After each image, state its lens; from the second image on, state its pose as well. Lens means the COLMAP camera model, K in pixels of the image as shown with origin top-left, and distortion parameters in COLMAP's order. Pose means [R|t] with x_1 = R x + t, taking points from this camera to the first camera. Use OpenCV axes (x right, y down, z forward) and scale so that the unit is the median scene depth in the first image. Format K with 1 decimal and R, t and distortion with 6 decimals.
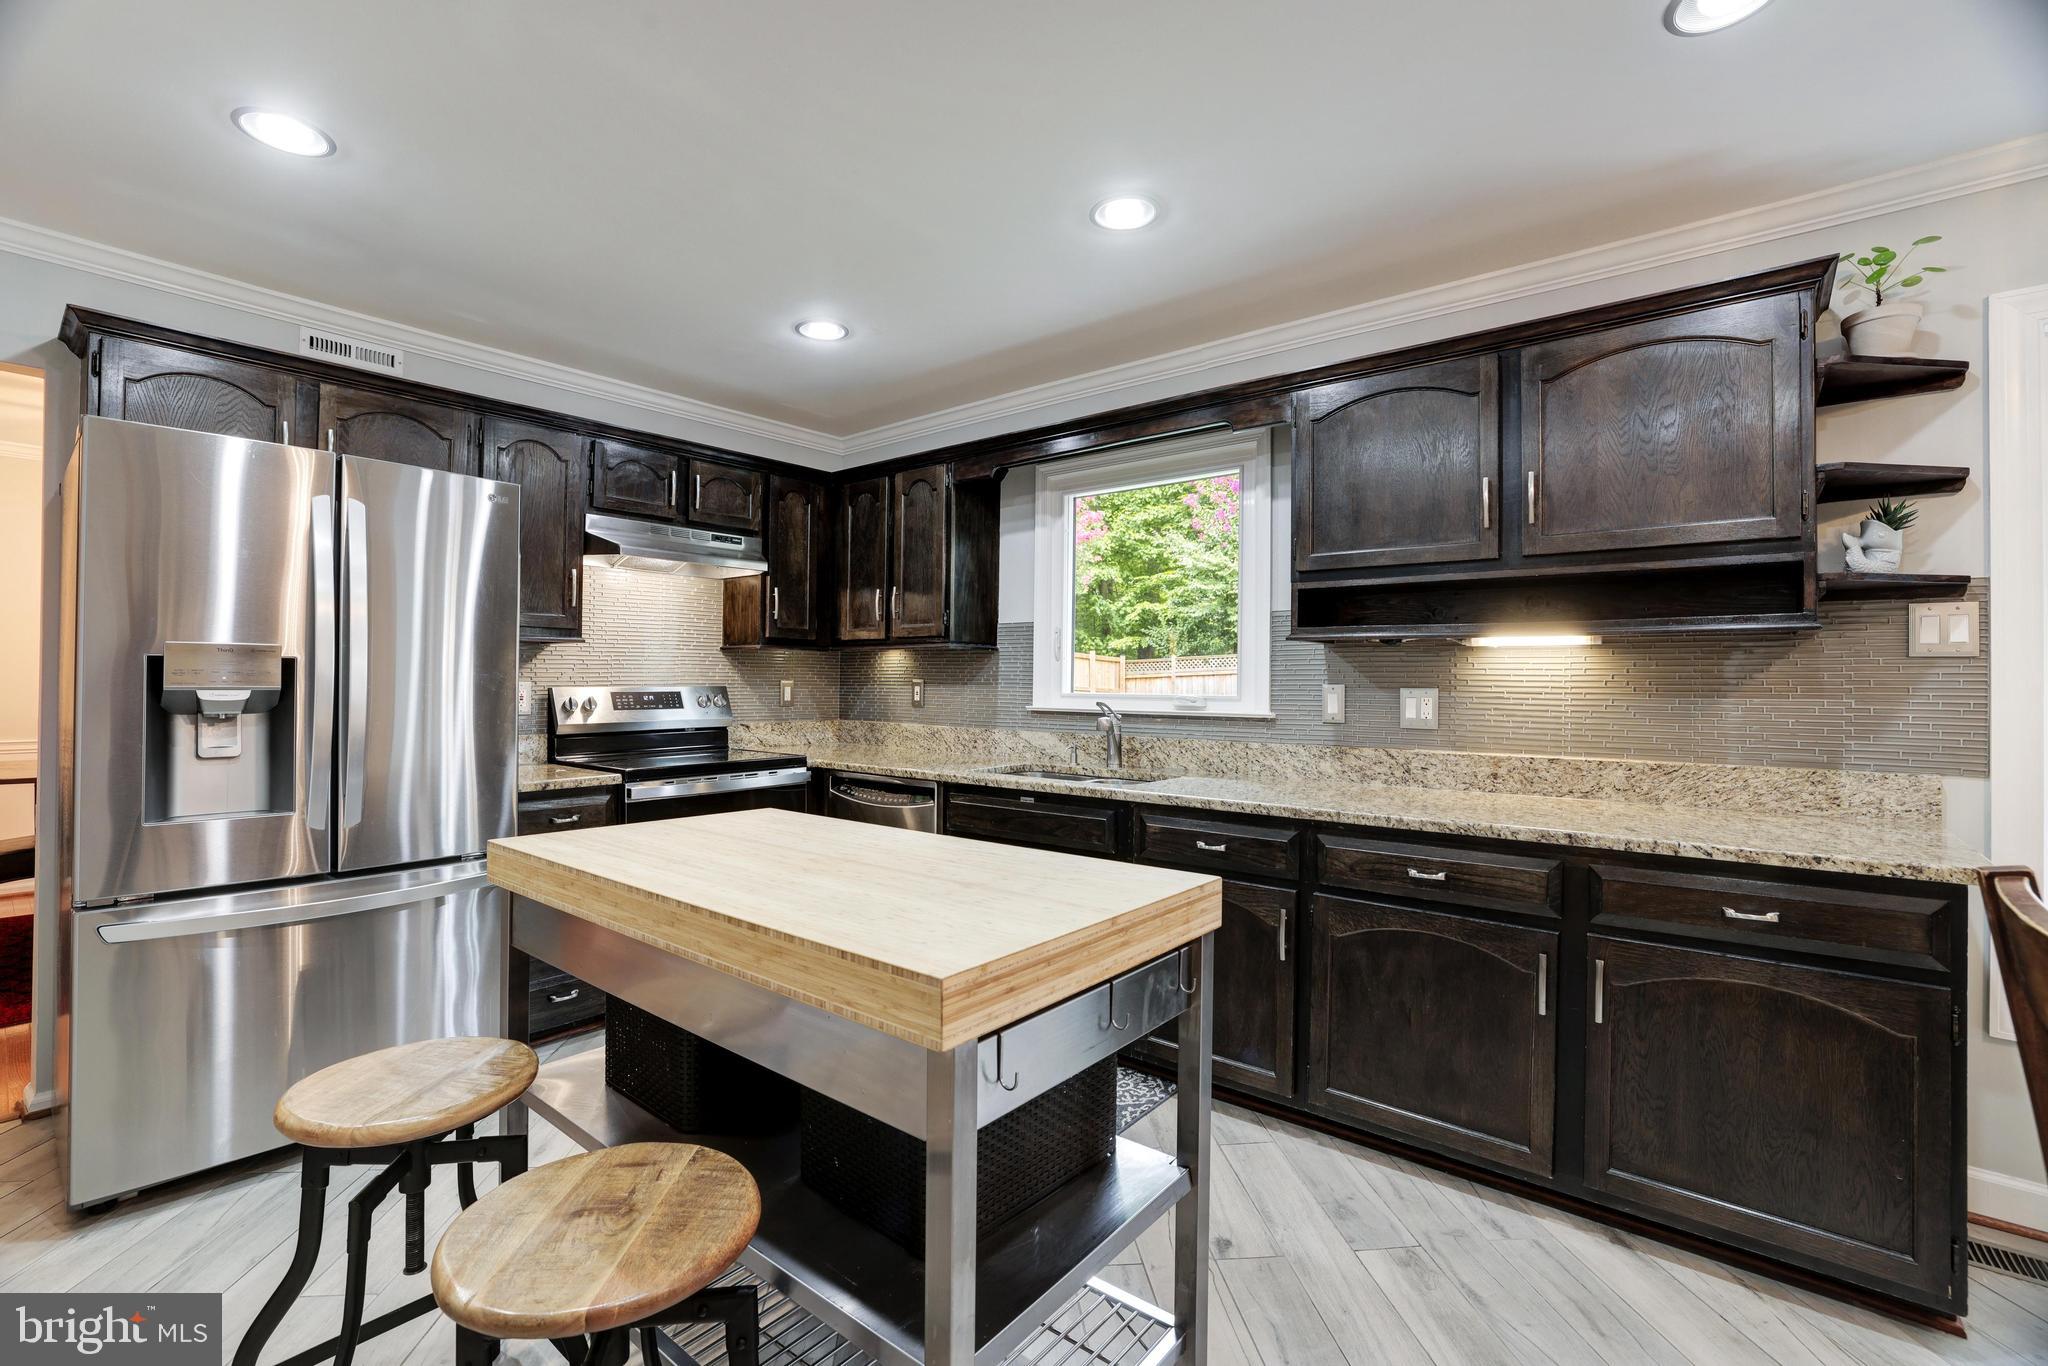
lens RADIAL K [[887.3, 0, 1024.0], [0, 887.3, 683.0], [0, 0, 1]] dist [-0.035379, 0.000046]
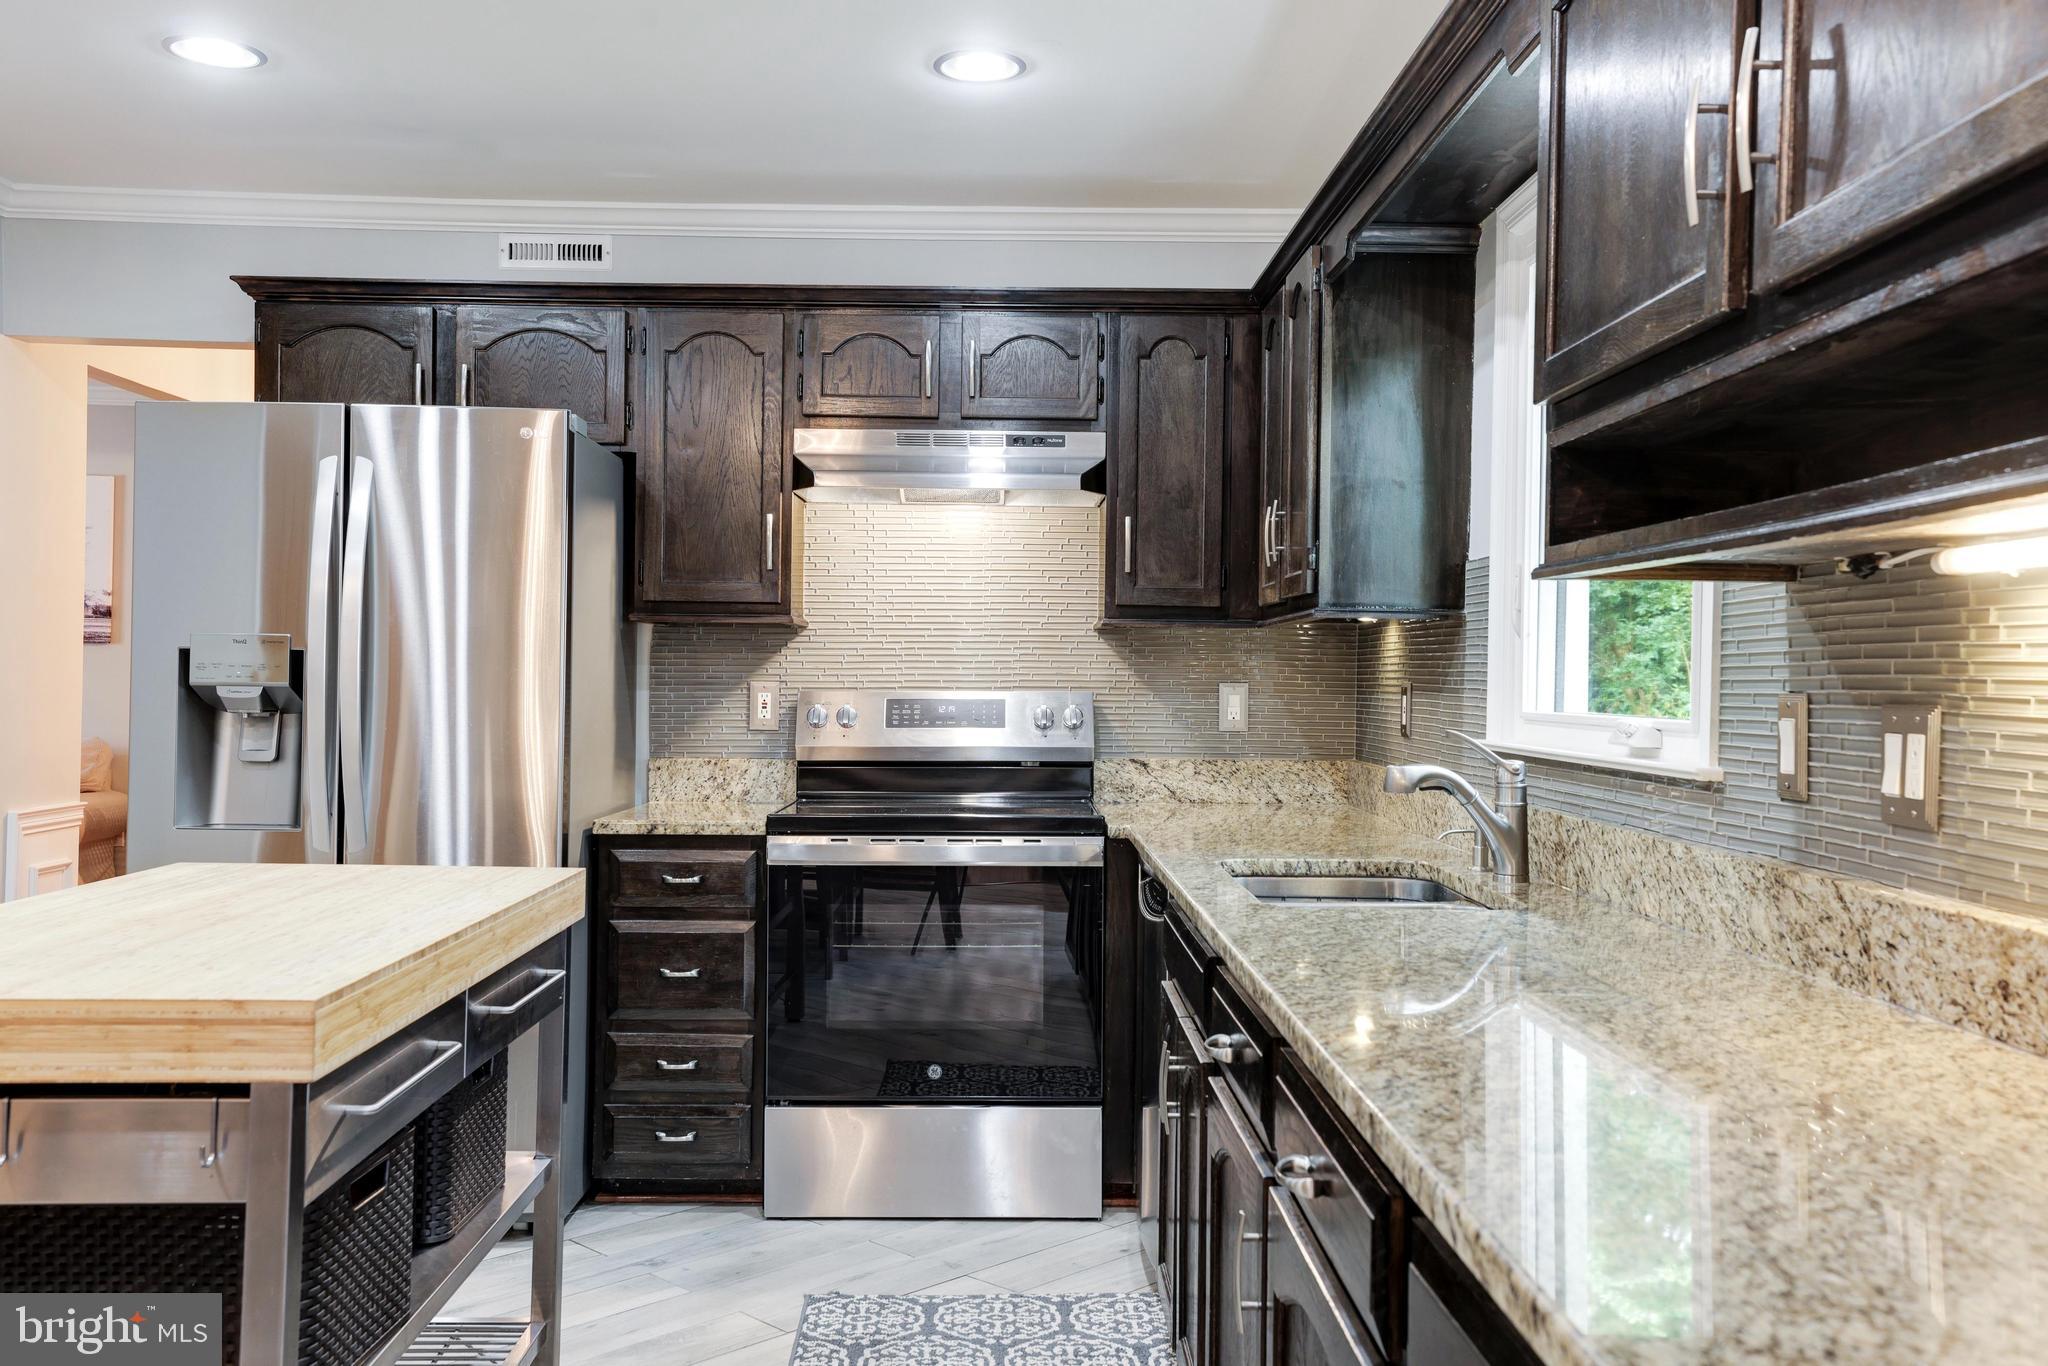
lens RADIAL K [[1801.2, 0, 1024.0], [0, 1801.2, 683.0], [0, 0, 1]] dist [-0.003711, -0.005918]
pose [[0.641719, 0.003489, -0.766932, 0.594502], [-0.008402, 0.999962, -0.002481, 0.001462], [0.766894, 0.008036, 0.641723, 0.240423]]
